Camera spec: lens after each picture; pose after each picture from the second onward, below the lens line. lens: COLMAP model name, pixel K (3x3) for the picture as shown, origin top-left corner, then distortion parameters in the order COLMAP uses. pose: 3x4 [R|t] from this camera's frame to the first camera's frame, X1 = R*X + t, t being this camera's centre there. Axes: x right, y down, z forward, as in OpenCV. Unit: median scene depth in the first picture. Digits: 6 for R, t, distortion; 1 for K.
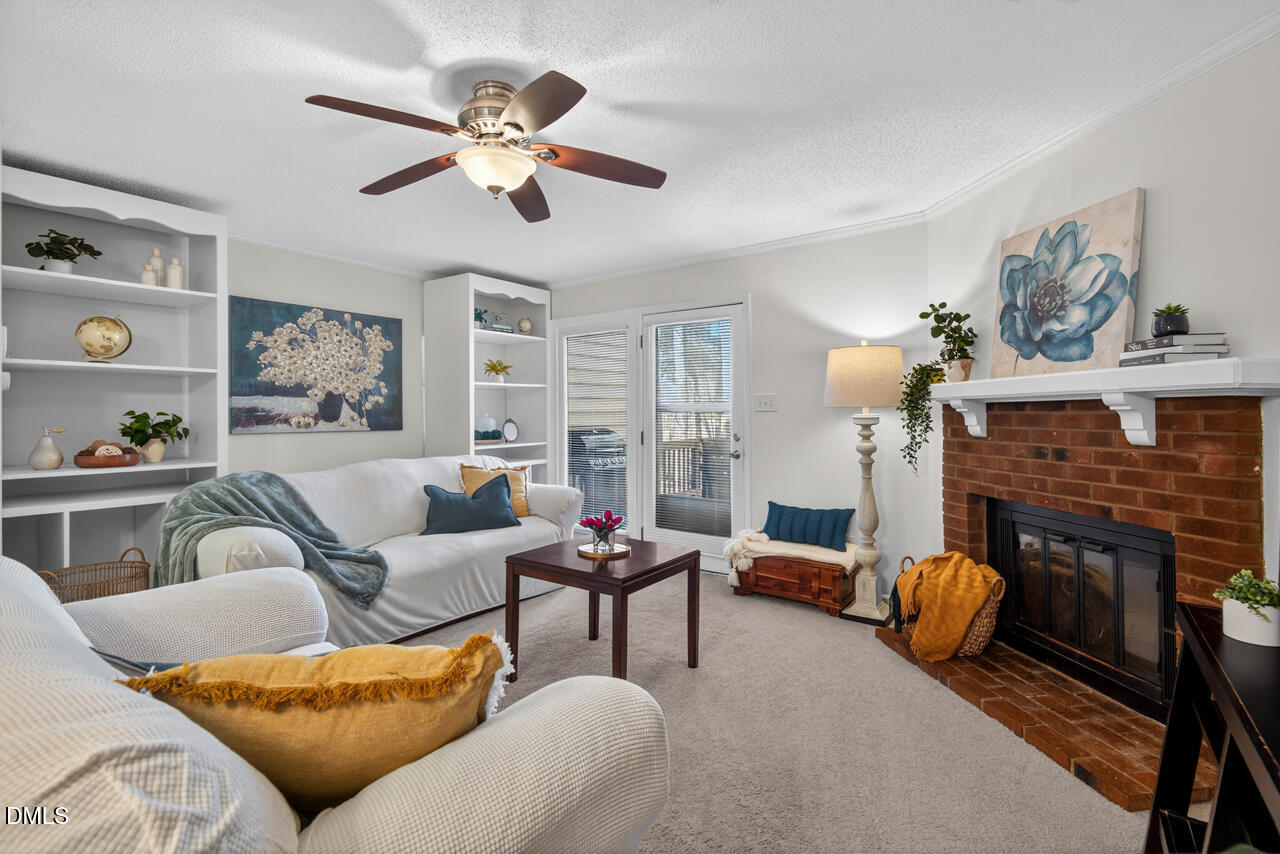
lens RADIAL K [[588.7, 0, 639.3], [0, 588.7, 413.9], [0, 0, 1]] dist [-0.000062, -0.000362]
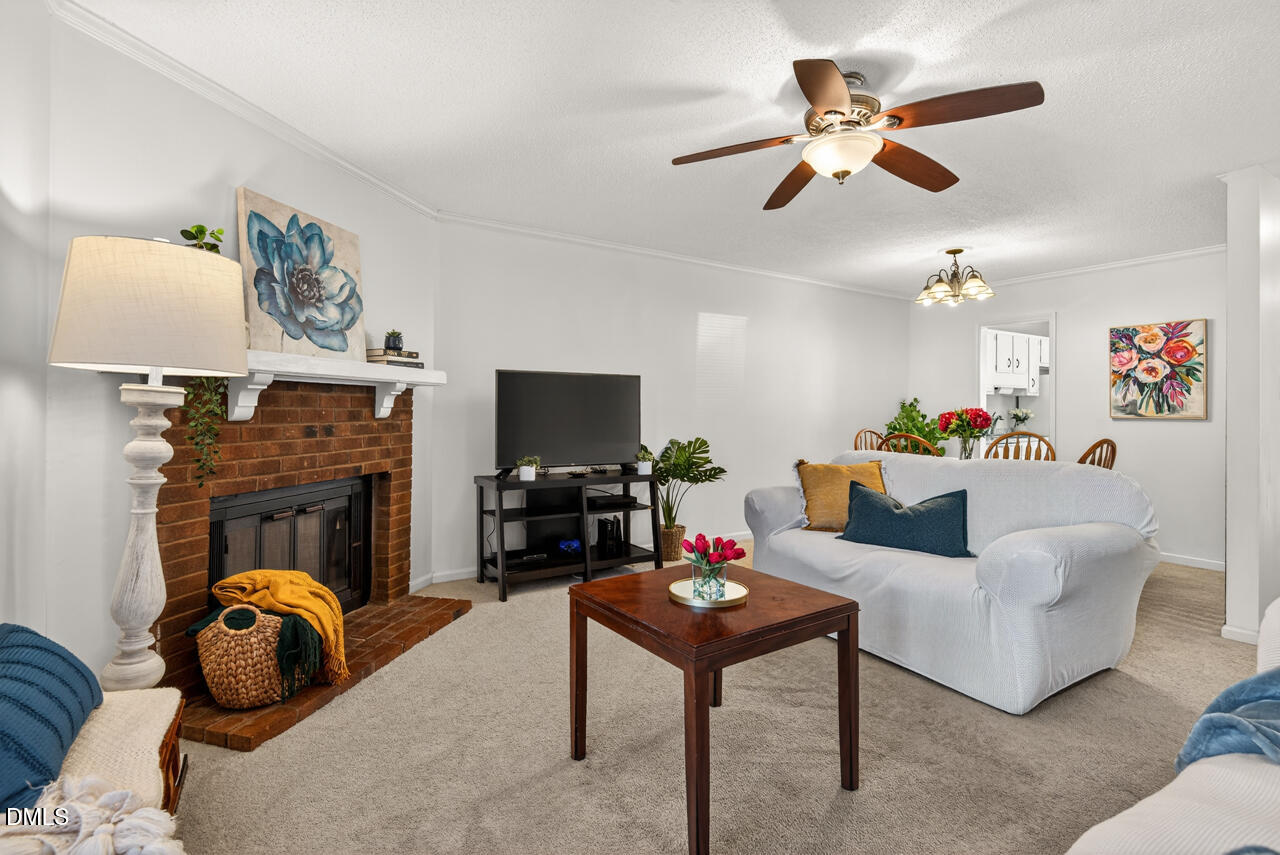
lens RADIAL K [[588.4, 0, 644.2], [0, 588.4, 408.6], [0, 0, 1]] dist [-0.000491, -0.000044]
pose [[-0.933120, 0.001020, 0.359563, -0.229666], [-0.001281, 0.999980, -0.006161, 0.028186], [-0.359562, -0.006210, -0.933101, 1.613834]]
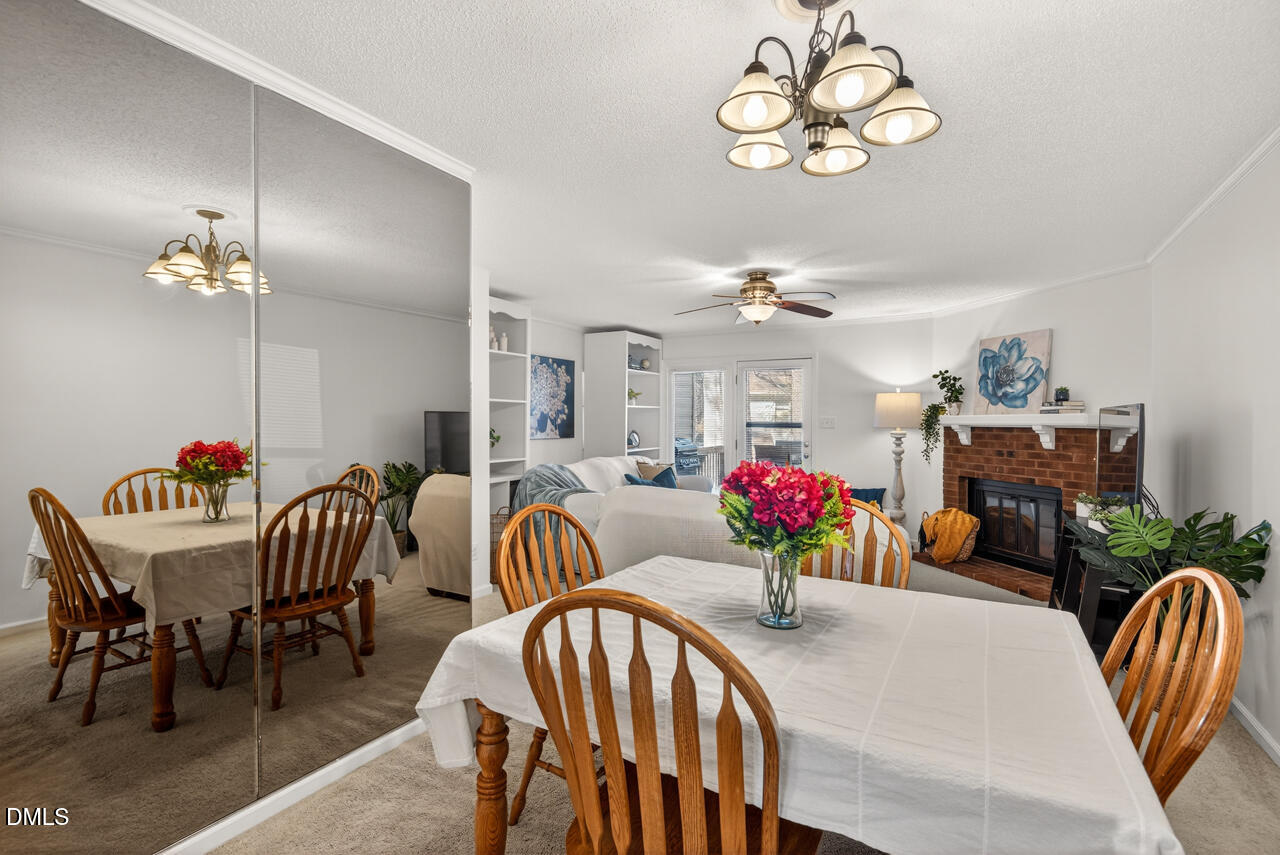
lens RADIAL K [[589.5, 0, 645.6], [0, 589.5, 426.1], [0, 0, 1]] dist [0.016476, 0.000102]
pose [[0.993189, 0.009334, 0.116136, -0.668064], [-0.010514, 0.999899, 0.009553, -0.028638], [-0.116035, -0.010709, 0.993187, -0.762345]]
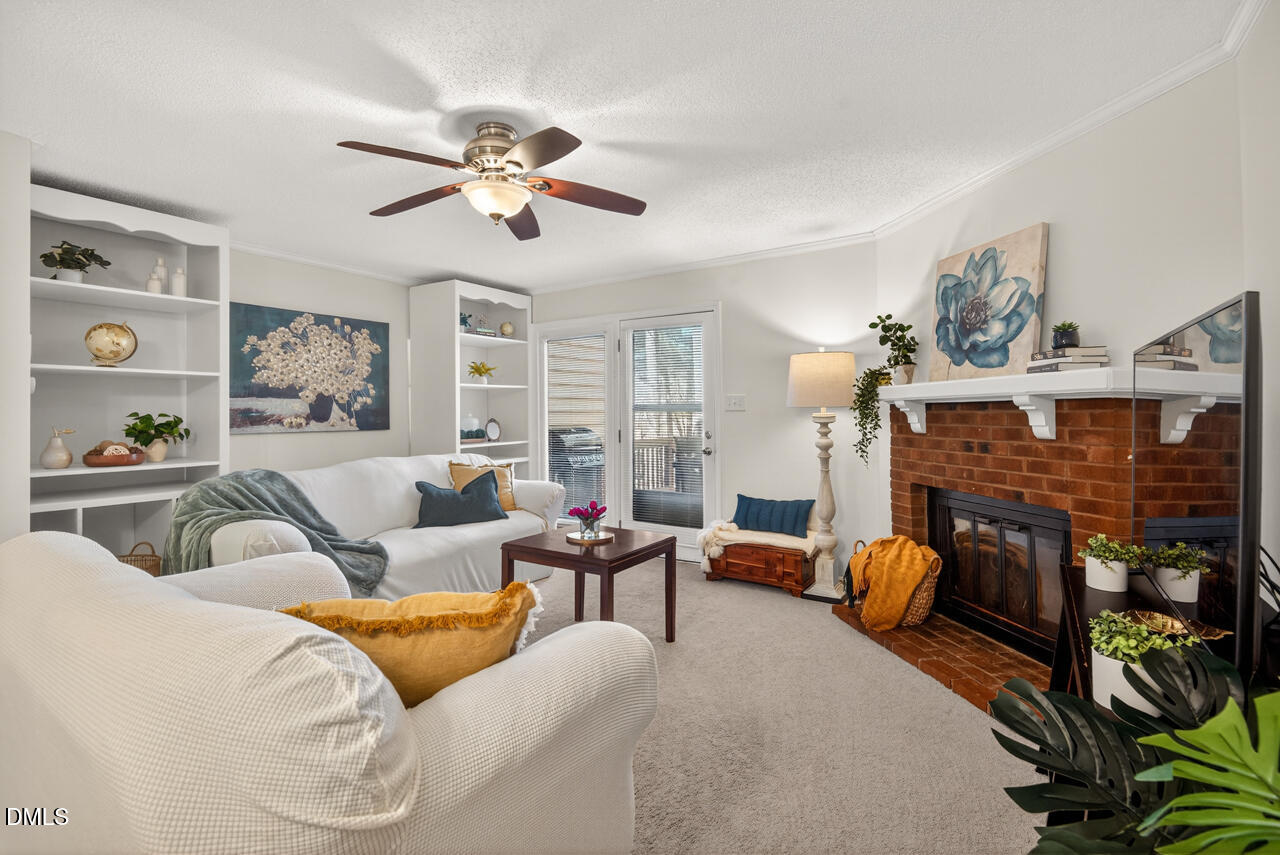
lens RADIAL K [[588.4, 0, 644.2], [0, 588.4, 408.6], [0, 0, 1]] dist [-0.000491, -0.000044]
pose [[0.998408, -0.002651, 0.056342, -0.018653], [0.003073, 0.999968, -0.007403, -0.001743], [-0.056320, 0.007564, 0.998384, -0.108923]]
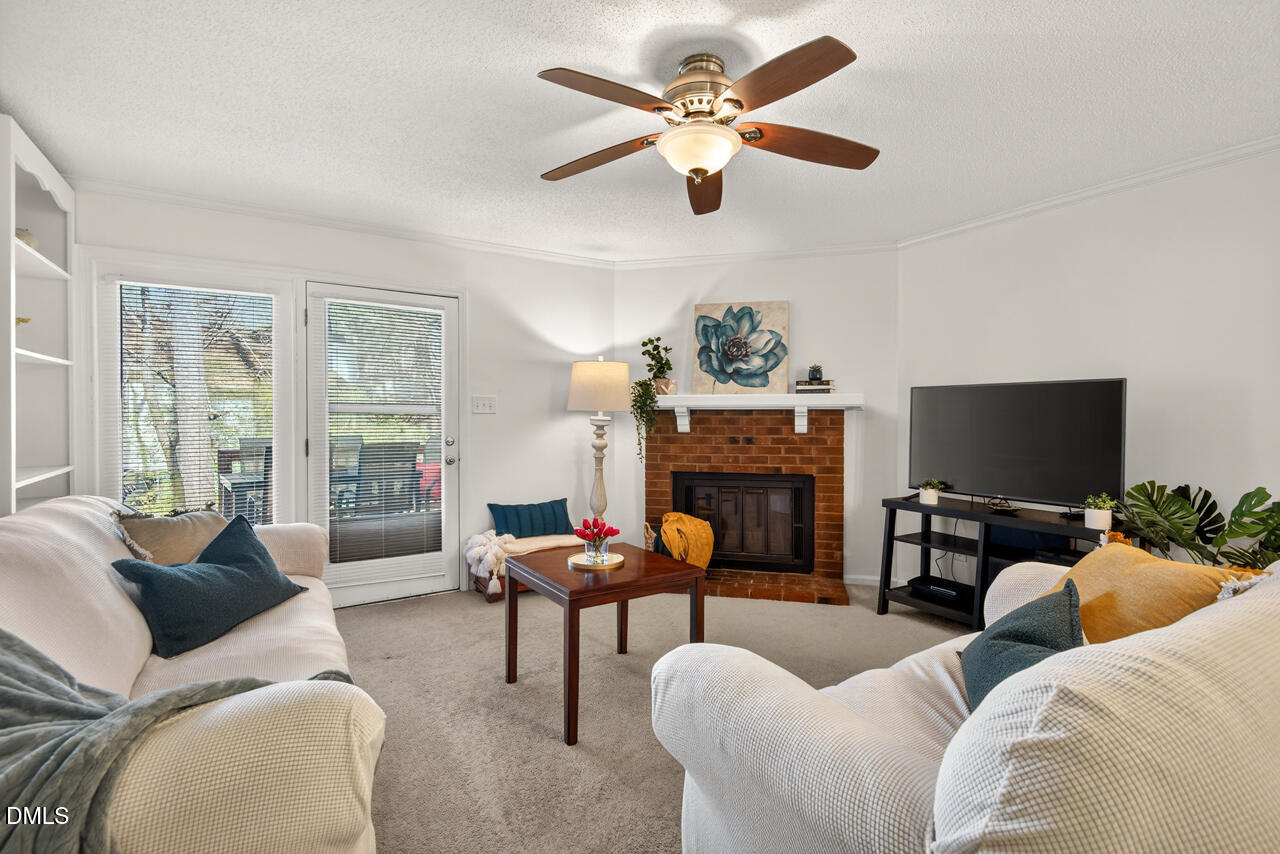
lens RADIAL K [[588.7, 0, 639.3], [0, 588.7, 413.9], [0, 0, 1]] dist [-0.000062, -0.000362]
pose [[0.361328, 0.003366, 0.932433, -0.890916], [-0.003498, 0.999991, -0.002254, -0.004038], [-0.932432, -0.002447, 0.361337, 0.591853]]
